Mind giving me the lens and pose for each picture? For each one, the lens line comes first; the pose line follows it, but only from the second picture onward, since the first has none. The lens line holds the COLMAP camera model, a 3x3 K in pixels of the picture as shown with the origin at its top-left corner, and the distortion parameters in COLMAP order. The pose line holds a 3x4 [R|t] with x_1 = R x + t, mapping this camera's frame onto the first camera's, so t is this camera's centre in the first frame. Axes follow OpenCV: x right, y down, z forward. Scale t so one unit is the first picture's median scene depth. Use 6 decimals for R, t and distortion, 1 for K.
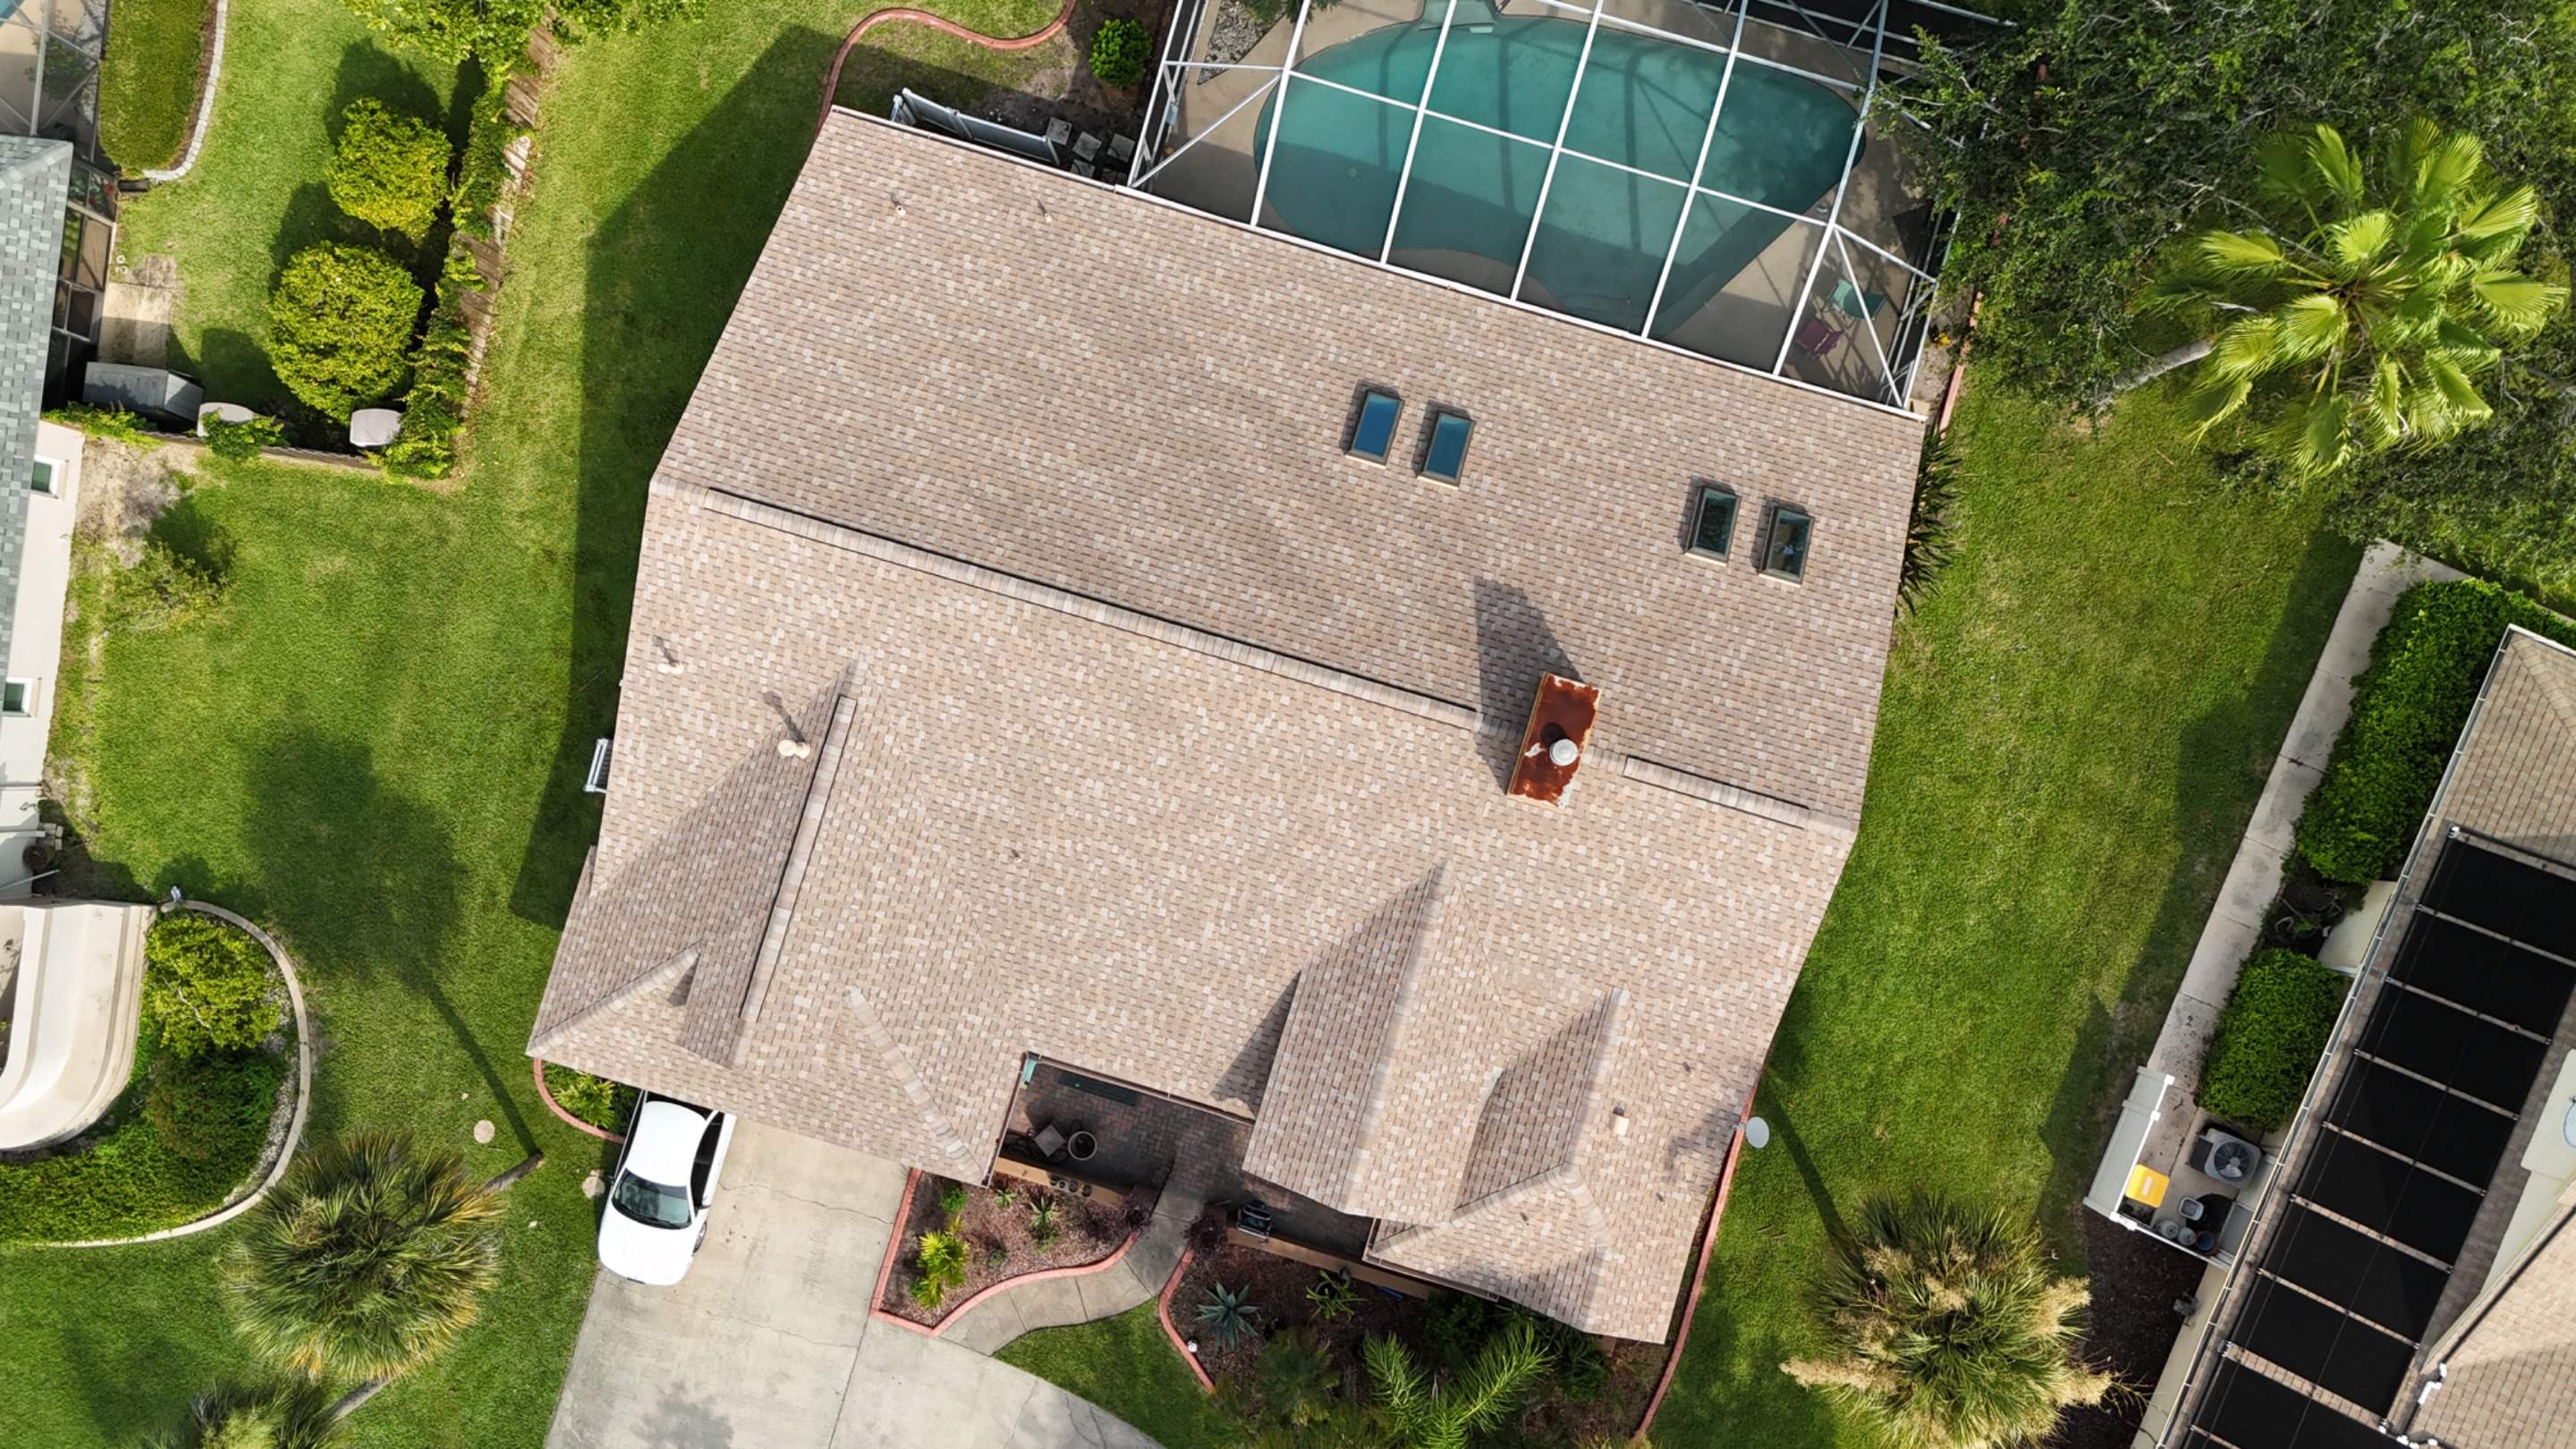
lens RADIAL K [[1893.6, 0, 1303.2], [0, 1893.6, 729.7], [0, 0, 1]] dist [0.049212, -0.041668]
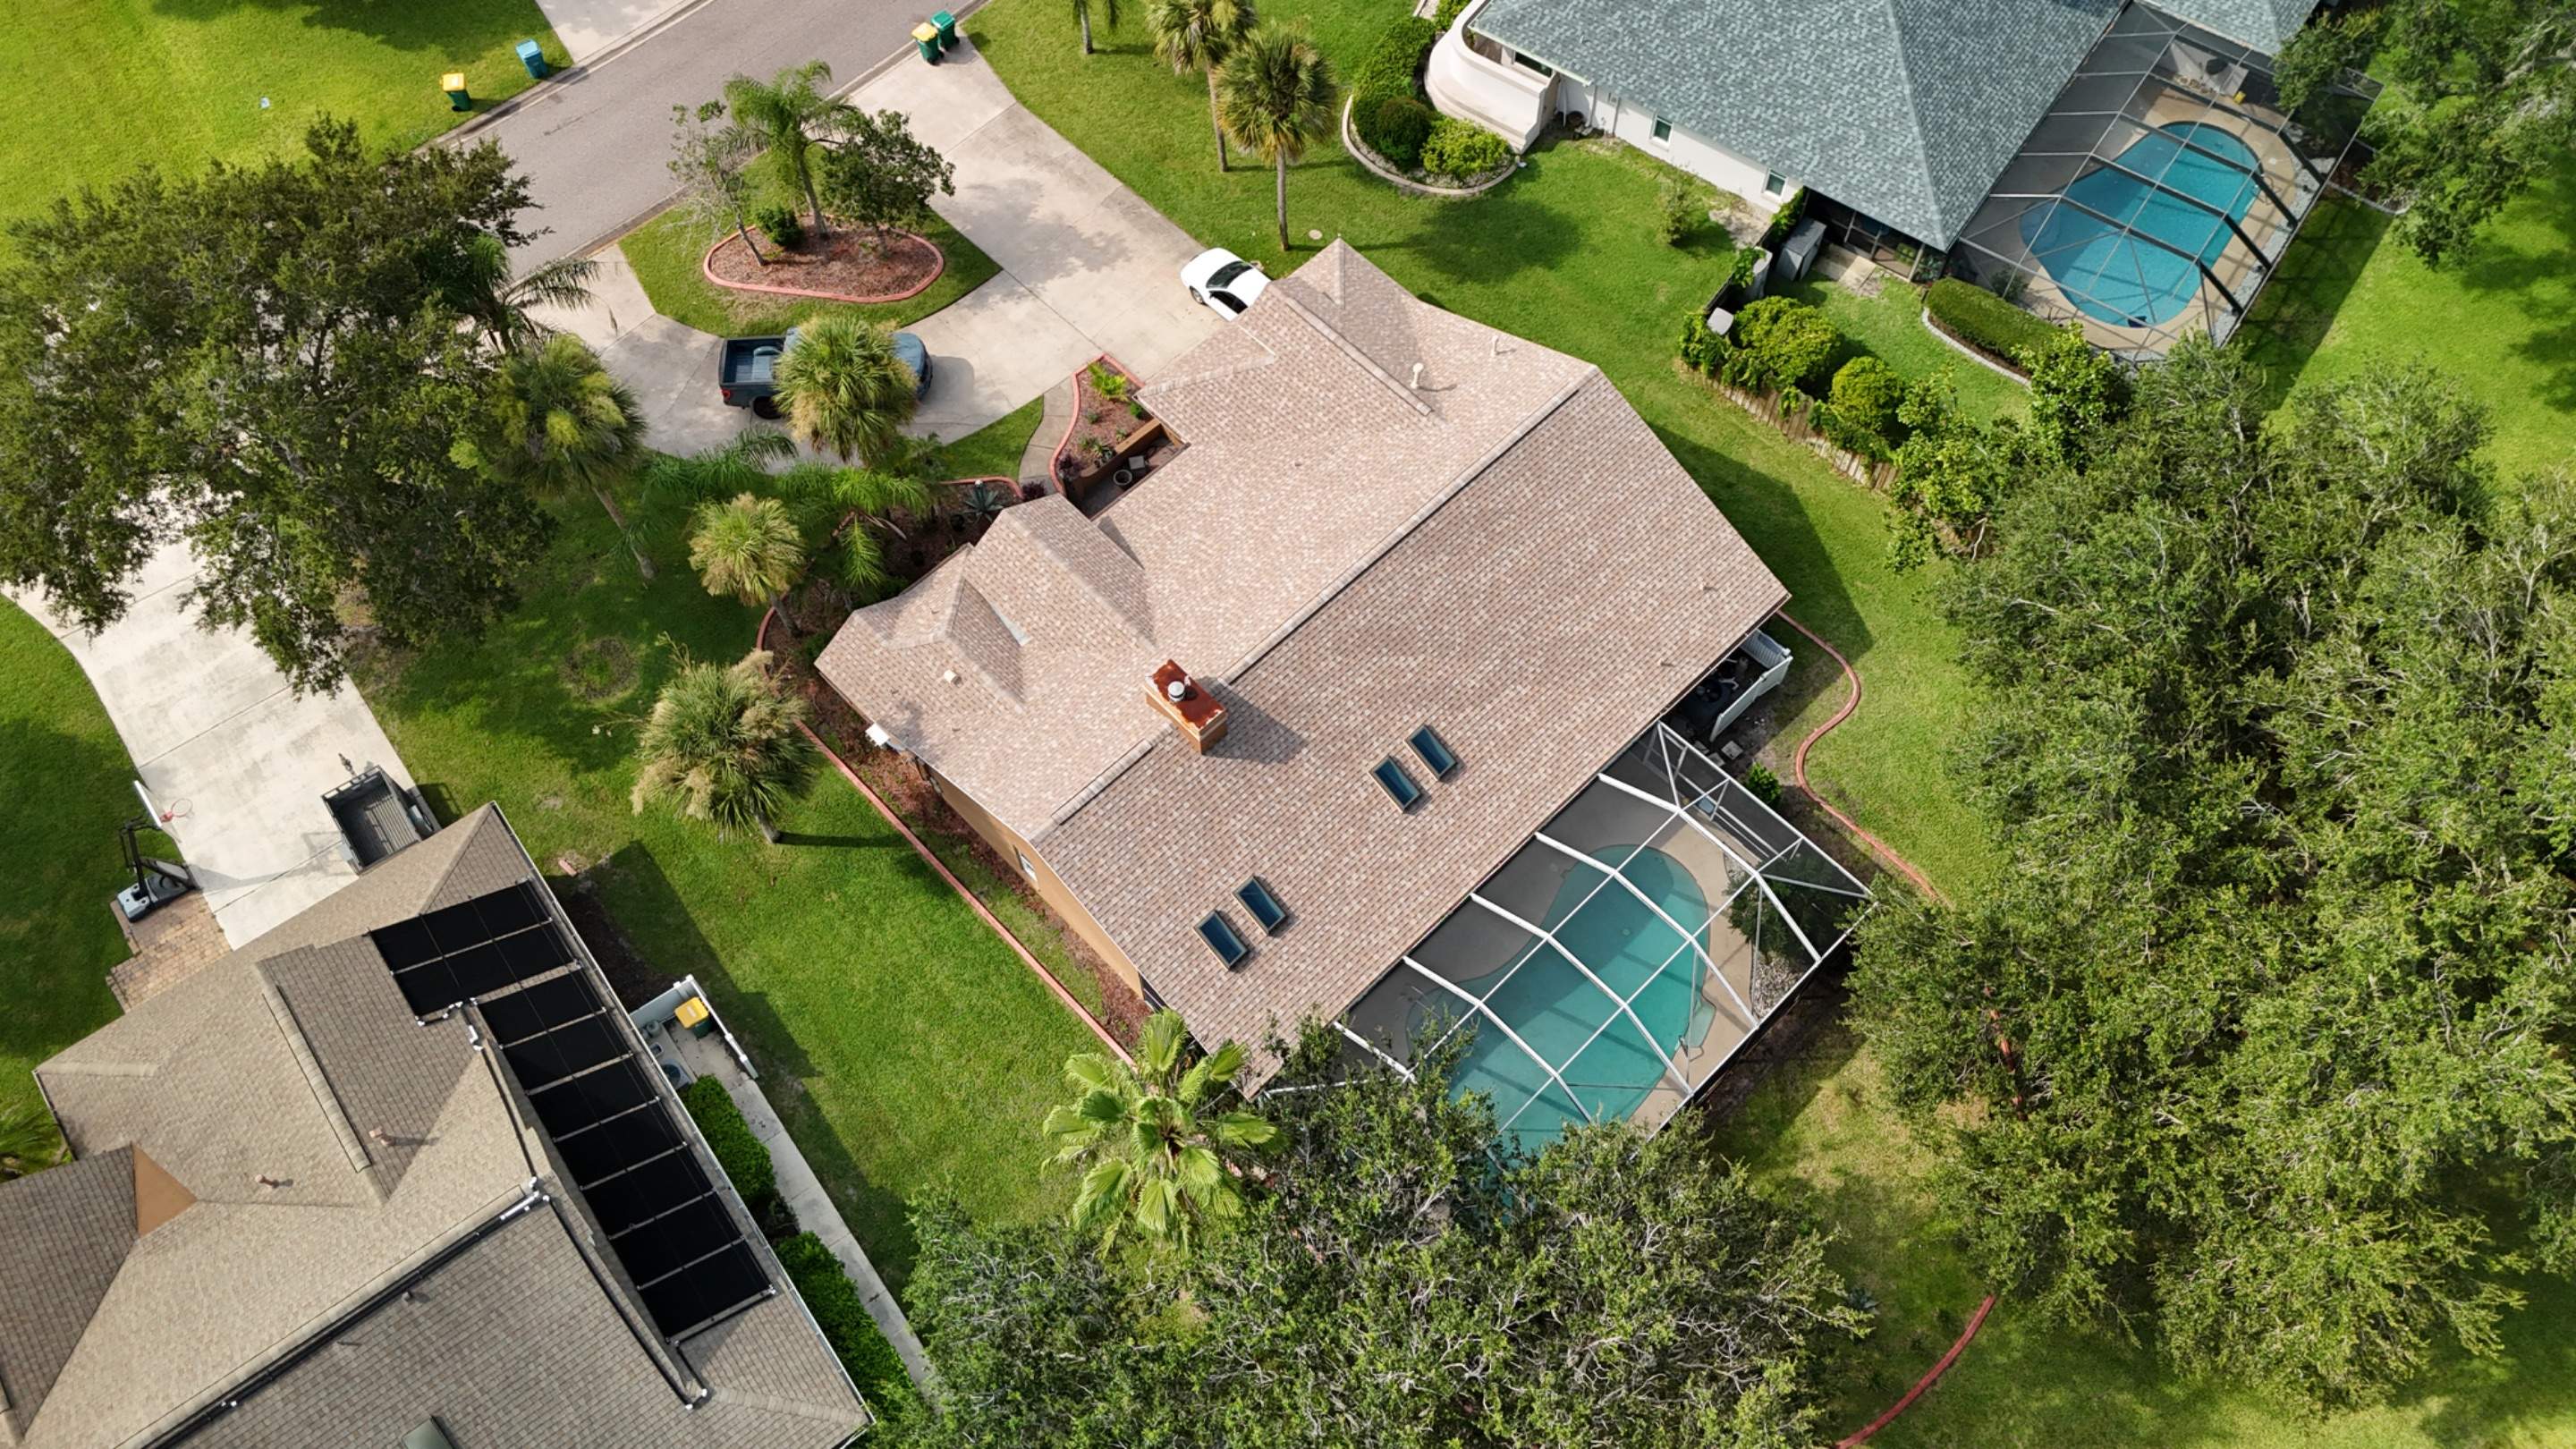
lens RADIAL K [[1893.6, 0, 1289.8], [0, 1893.6, 732.3], [0, 0, 1]] dist [0.049212, -0.041668]
pose [[-0.491444, 0.774363, -0.398554, 0.659957], [-0.869959, -0.415111, 0.266184, -0.443917], [0.040679, 0.477540, 0.877668, -0.300595]]
